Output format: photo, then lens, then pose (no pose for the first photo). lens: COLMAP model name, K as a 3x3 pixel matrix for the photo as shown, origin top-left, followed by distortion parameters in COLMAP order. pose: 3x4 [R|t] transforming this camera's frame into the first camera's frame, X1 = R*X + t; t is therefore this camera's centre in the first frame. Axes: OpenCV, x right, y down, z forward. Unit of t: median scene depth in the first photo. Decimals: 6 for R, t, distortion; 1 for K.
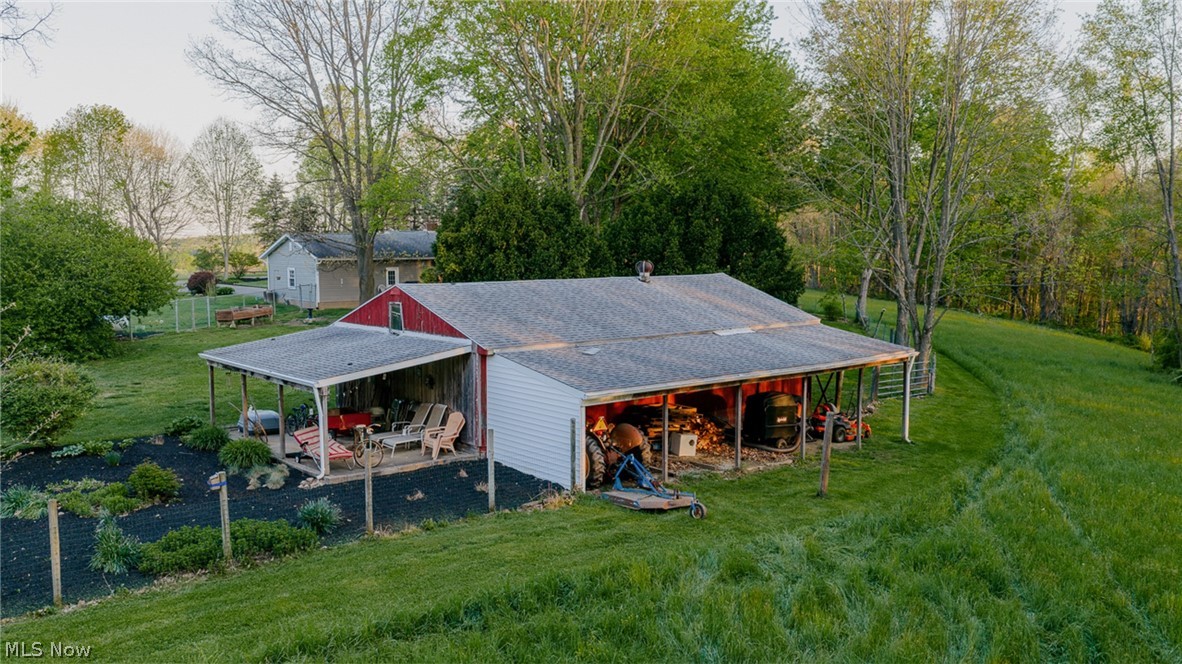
lens RADIAL K [[977.4, 0, 591.0], [0, 977.4, 332.0], [0, 0, 1]] dist [-0.008272, -0.010877]
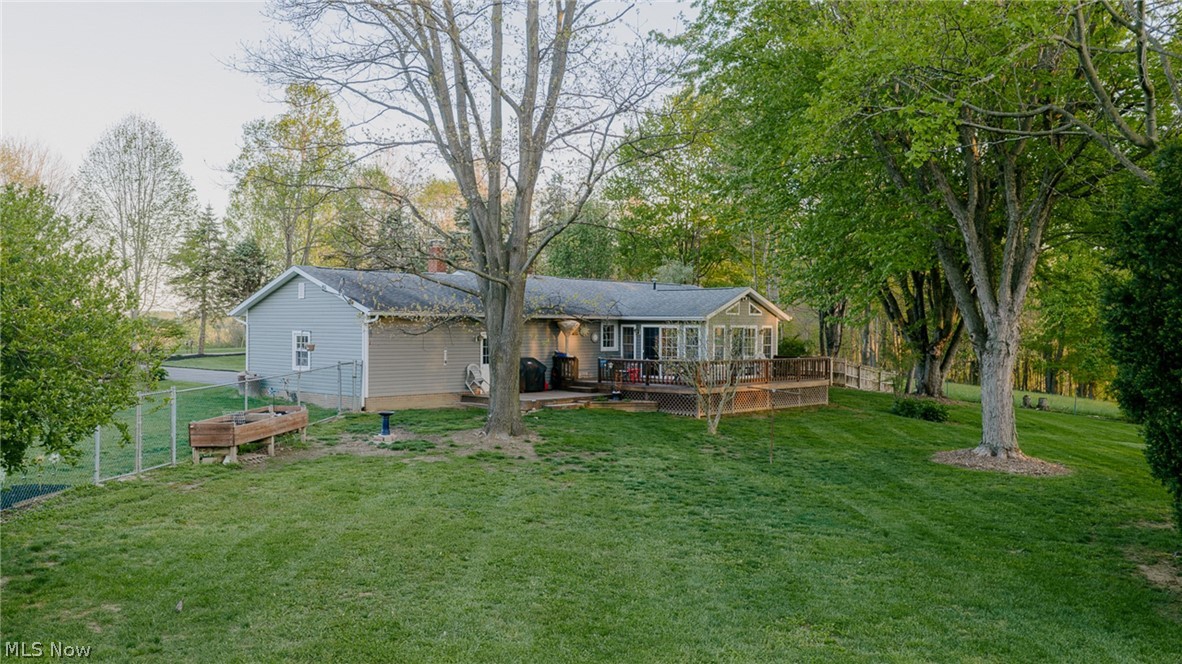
lens RADIAL K [[977.4, 0, 591.0], [0, 977.4, 332.0], [0, 0, 1]] dist [-0.008272, -0.010877]
pose [[0.993026, 0.005476, 0.117771, -0.196466], [0.004712, 0.996279, -0.086058, -0.017564], [-0.117804, 0.086013, 0.989305, 0.422332]]
